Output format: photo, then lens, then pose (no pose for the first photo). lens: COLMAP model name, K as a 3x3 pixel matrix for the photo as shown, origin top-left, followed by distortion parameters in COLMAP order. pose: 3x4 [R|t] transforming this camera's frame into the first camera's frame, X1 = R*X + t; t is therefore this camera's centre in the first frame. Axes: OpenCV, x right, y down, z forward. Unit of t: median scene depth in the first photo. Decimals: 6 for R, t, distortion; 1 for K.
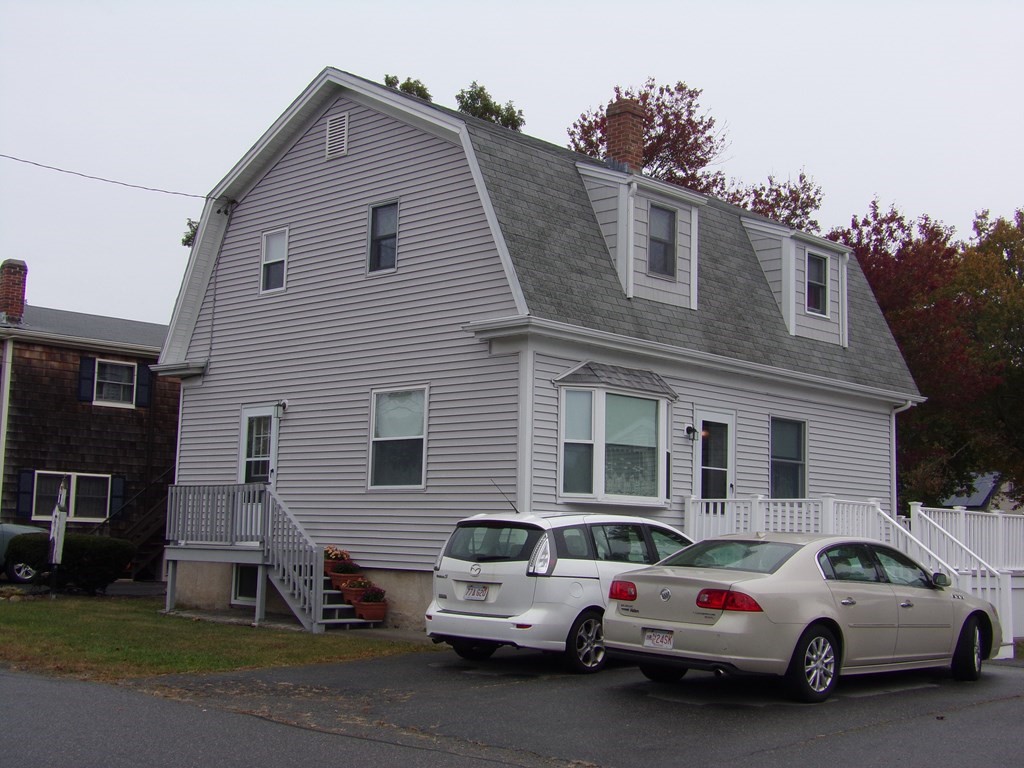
lens RADIAL K [[1336.5, 0, 512.0], [0, 1336.5, 384.0], [0, 0, 1]] dist [0.027887, 0.003606]
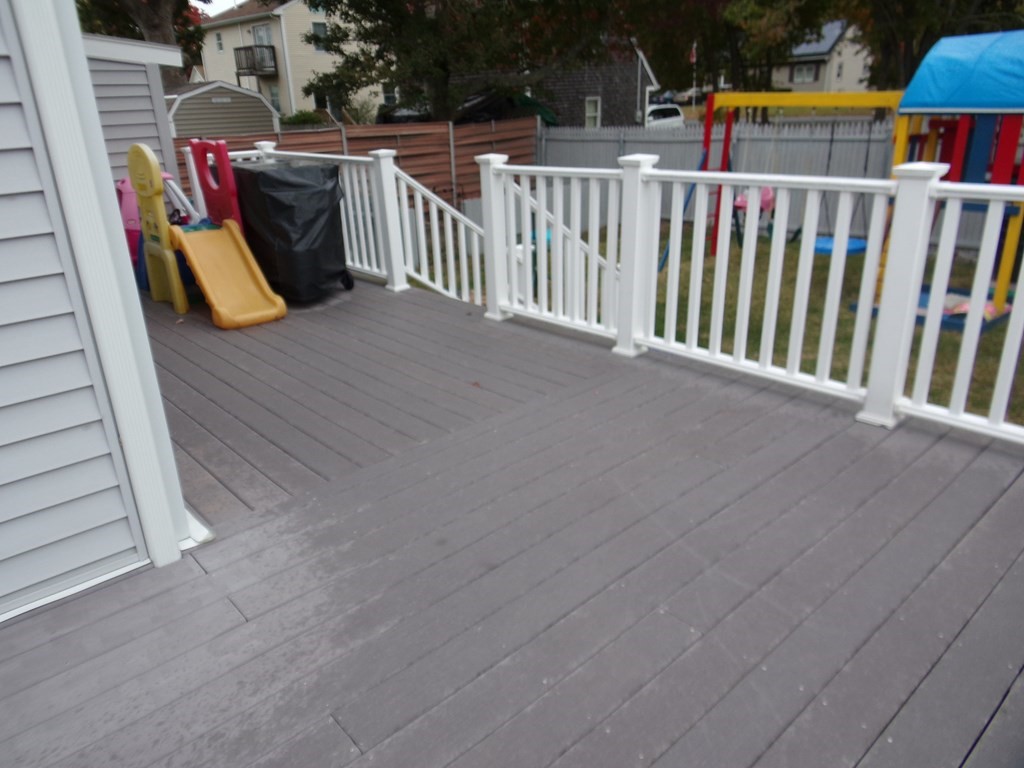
lens RADIAL K [[726.0, 0, 512.0], [0, 726.0, 384.0], [0, 0, 1]] dist [0.007707, 0.001777]
pose [[0.995890, -0.044798, -0.078710, 0.369481], [0.076743, 0.878919, 0.470758, 0.079958], [0.048090, -0.474864, 0.878745, 0.959494]]
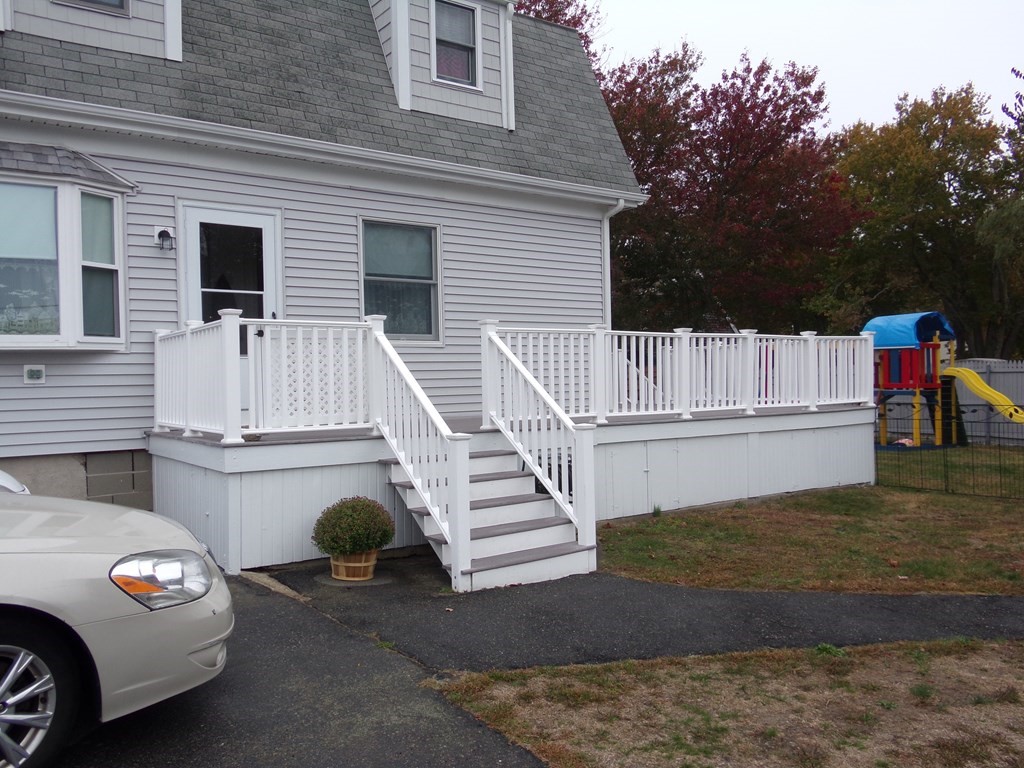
lens RADIAL K [[809.8, 0, 512.0], [0, 809.8, 384.0], [0, 0, 1]] dist [-0.009901, -0.005321]
pose [[0.983192, -0.046485, -0.176561, 0.341556], [0.067128, 0.991347, 0.112804, 0.068005], [0.169789, -0.122760, 0.977804, 0.558400]]
